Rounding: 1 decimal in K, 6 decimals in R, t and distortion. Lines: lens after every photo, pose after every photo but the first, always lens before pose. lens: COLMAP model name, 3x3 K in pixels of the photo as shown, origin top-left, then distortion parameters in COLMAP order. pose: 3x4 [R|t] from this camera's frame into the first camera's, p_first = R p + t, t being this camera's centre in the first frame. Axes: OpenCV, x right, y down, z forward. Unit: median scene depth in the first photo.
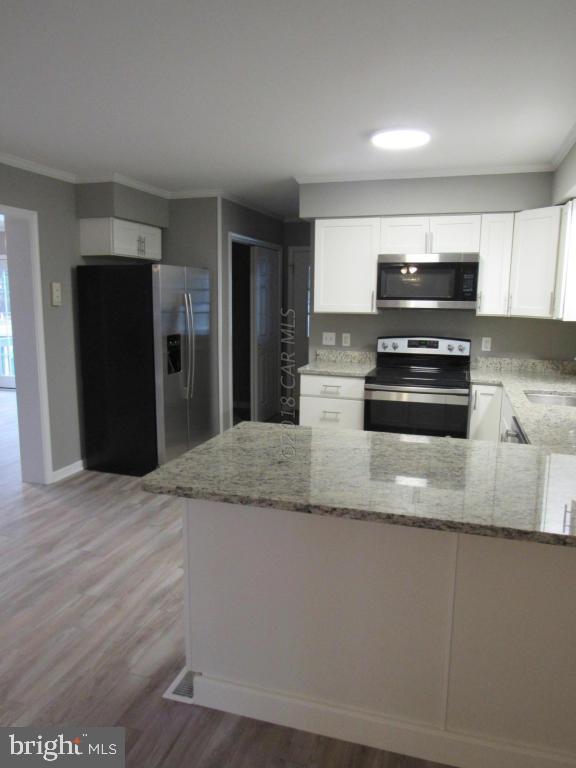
lens RADIAL K [[556.7, 0, 288.7], [0, 556.7, 386.3], [0, 0, 1]] dist [-0.026491, 0.013889]
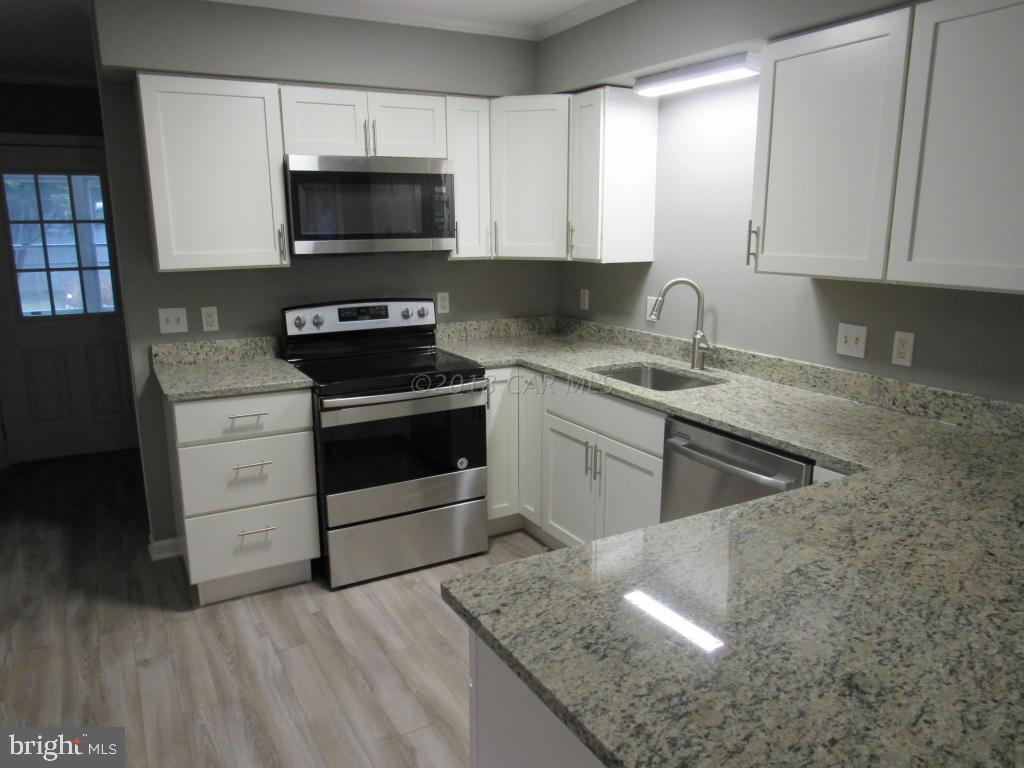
lens RADIAL K [[742.3, 0, 506.7], [0, 742.3, 383.8], [0, 0, 1]] dist [-0.026491, 0.013889]
pose [[0.687466, -0.171555, 0.705662, -0.226395], [0.129104, 0.985090, 0.113712, -0.073422], [-0.714649, 0.012931, 0.699364, 0.351483]]
